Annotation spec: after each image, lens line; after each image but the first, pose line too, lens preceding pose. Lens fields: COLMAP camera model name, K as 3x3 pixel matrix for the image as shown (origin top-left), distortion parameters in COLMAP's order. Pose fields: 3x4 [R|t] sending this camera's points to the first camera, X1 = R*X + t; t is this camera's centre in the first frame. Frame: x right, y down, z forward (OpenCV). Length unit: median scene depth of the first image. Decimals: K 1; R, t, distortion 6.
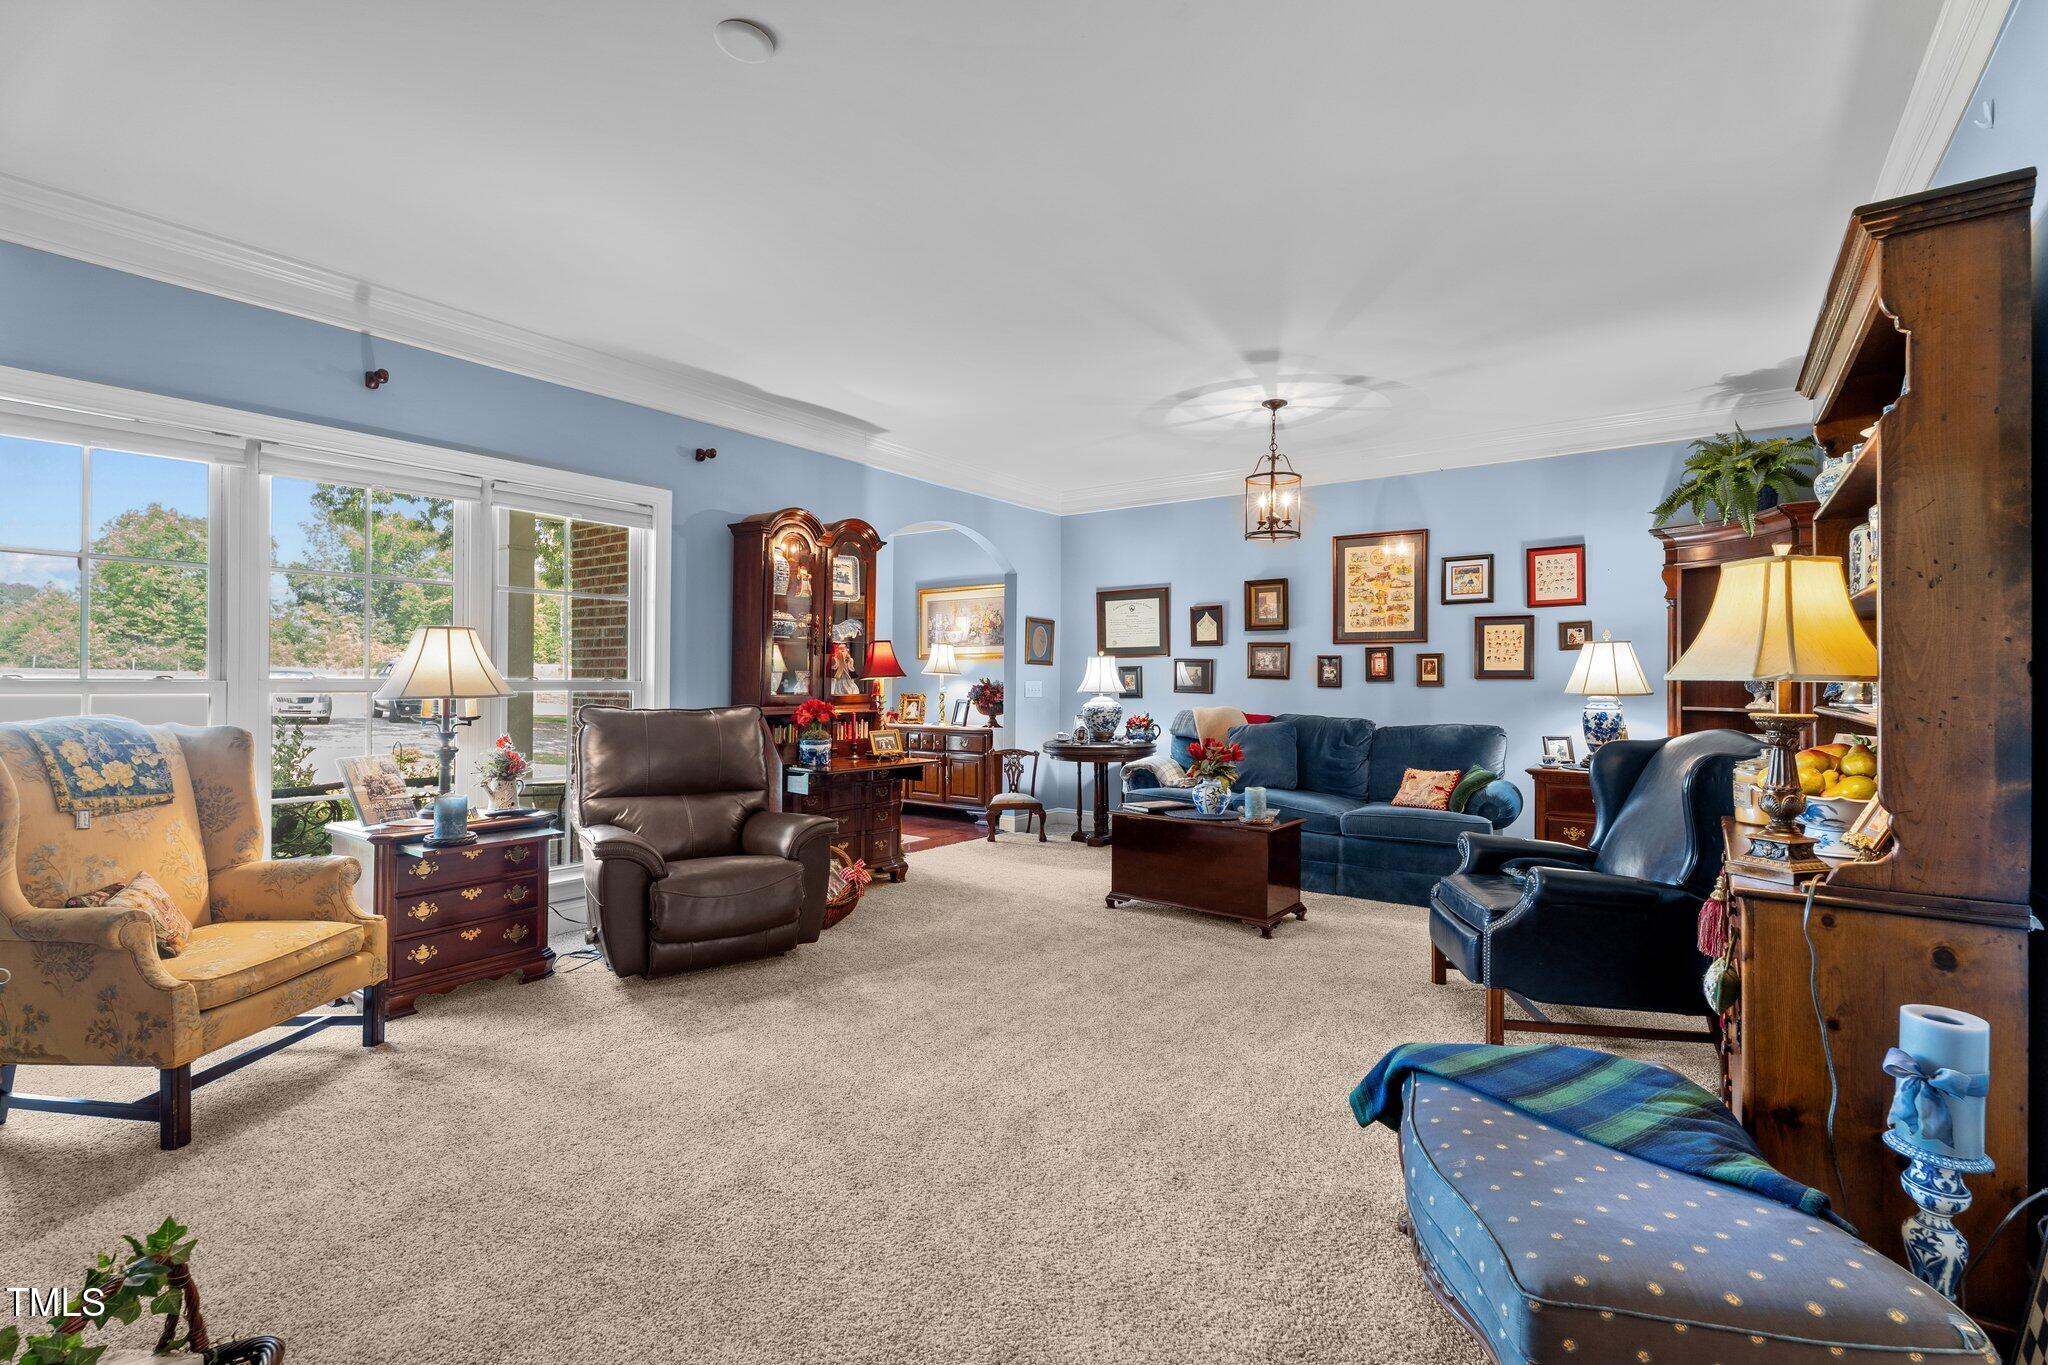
lens RADIAL K [[927.6, 0, 1025.3], [0, 927.6, 681.7], [0, 0, 1]] dist [-0.020784, -0.000426]
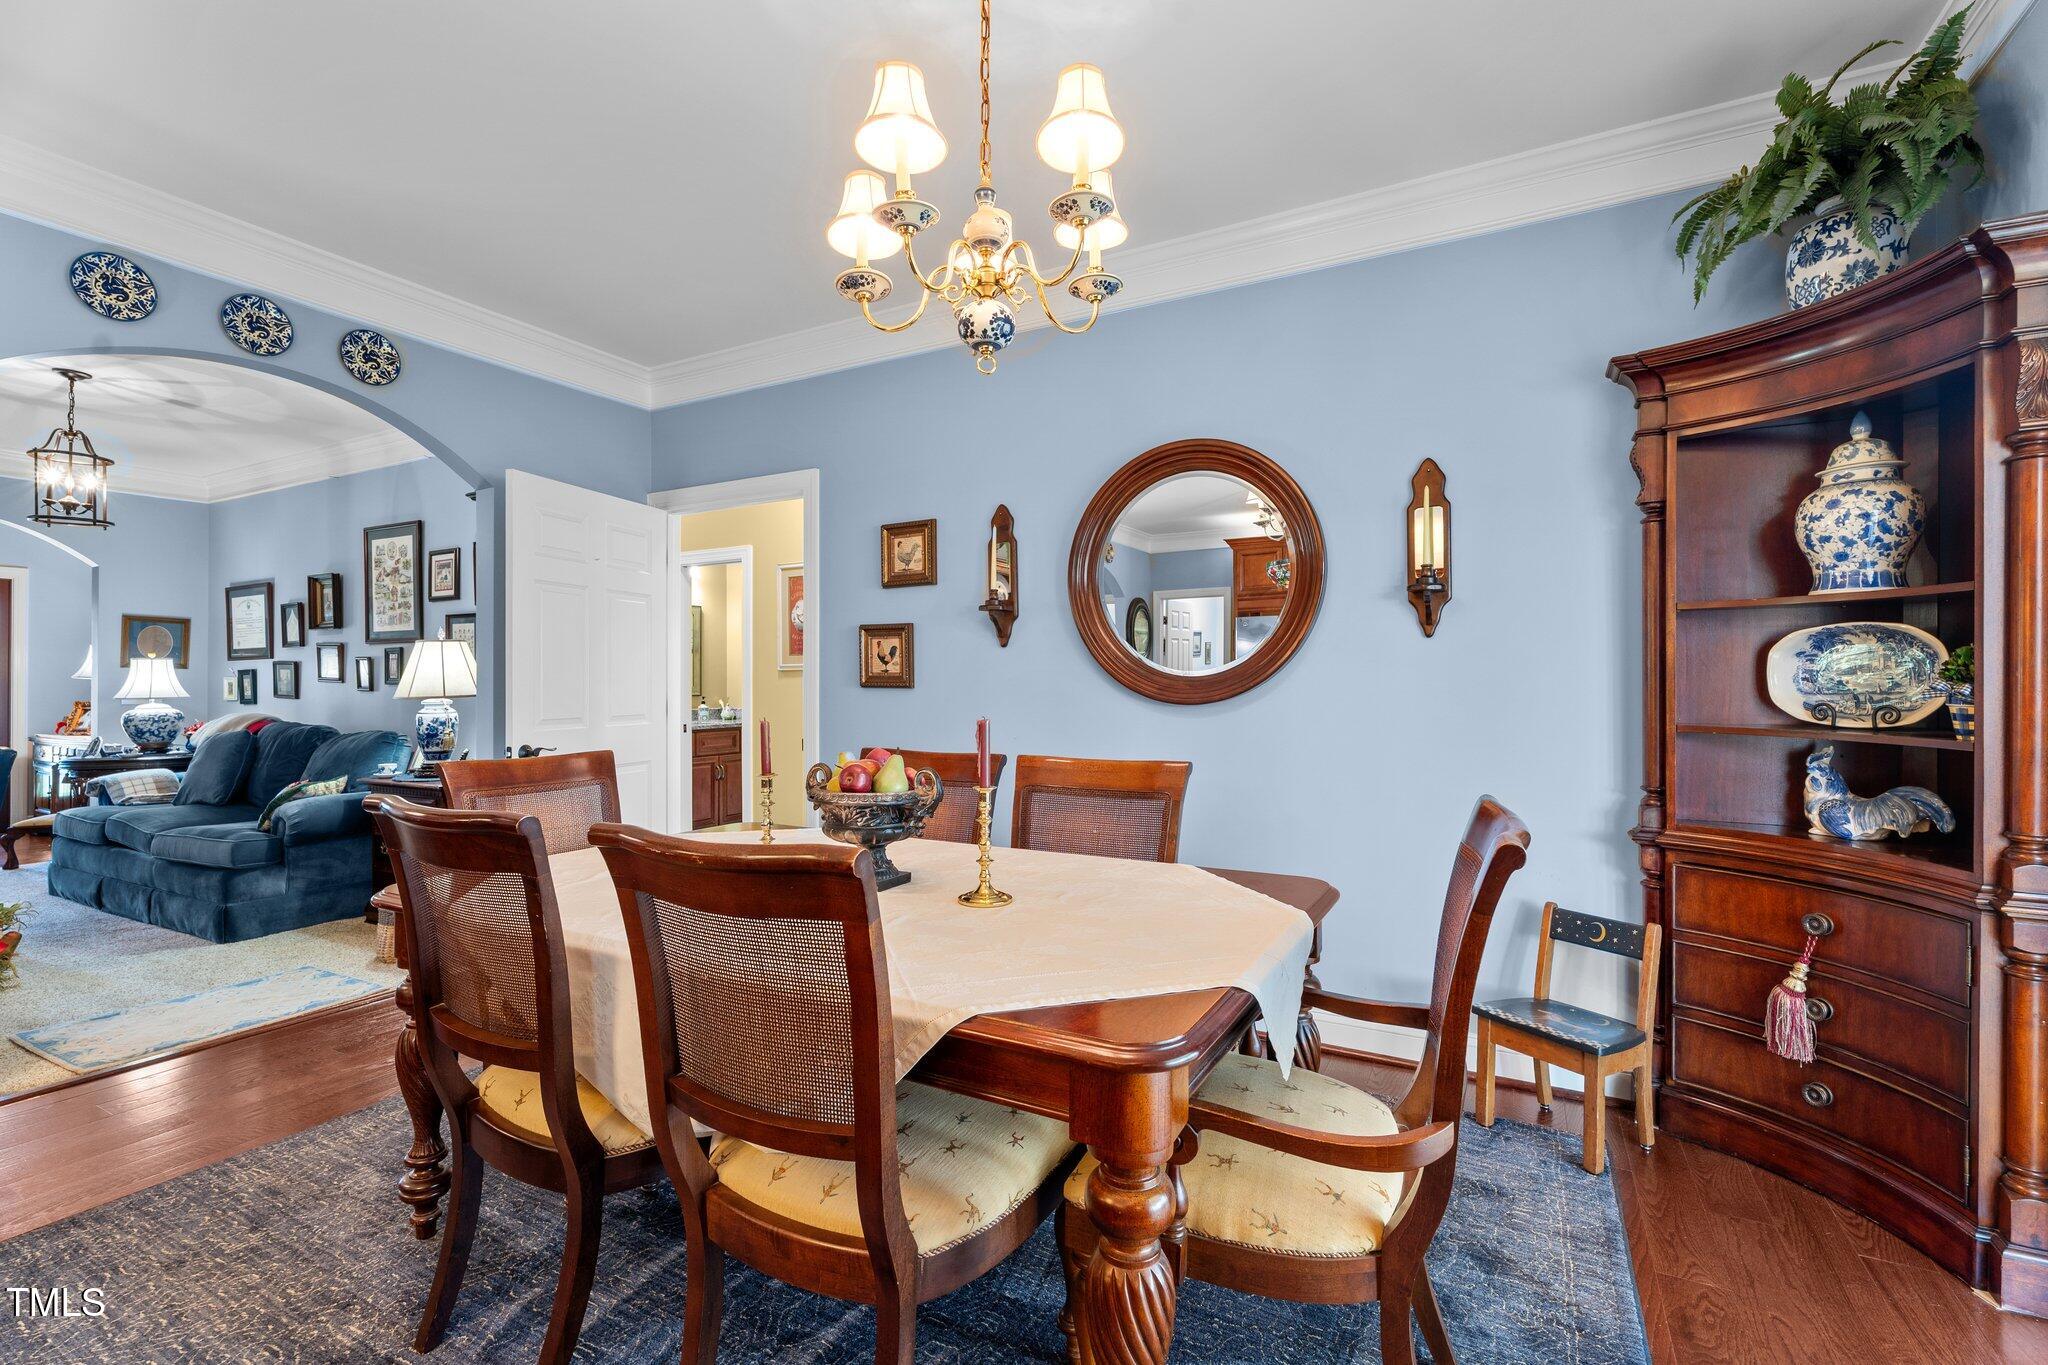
lens RADIAL K [[927.6, 0, 1021.0], [0, 927.6, 681.8], [0, 0, 1]] dist [-0.020784, -0.000426]
pose [[0.989106, -0.005363, 0.147108, 0.862358], [0.005169, 0.999985, 0.001703, -0.002061], [-0.147115, -0.000924, 0.989119, 0.002425]]
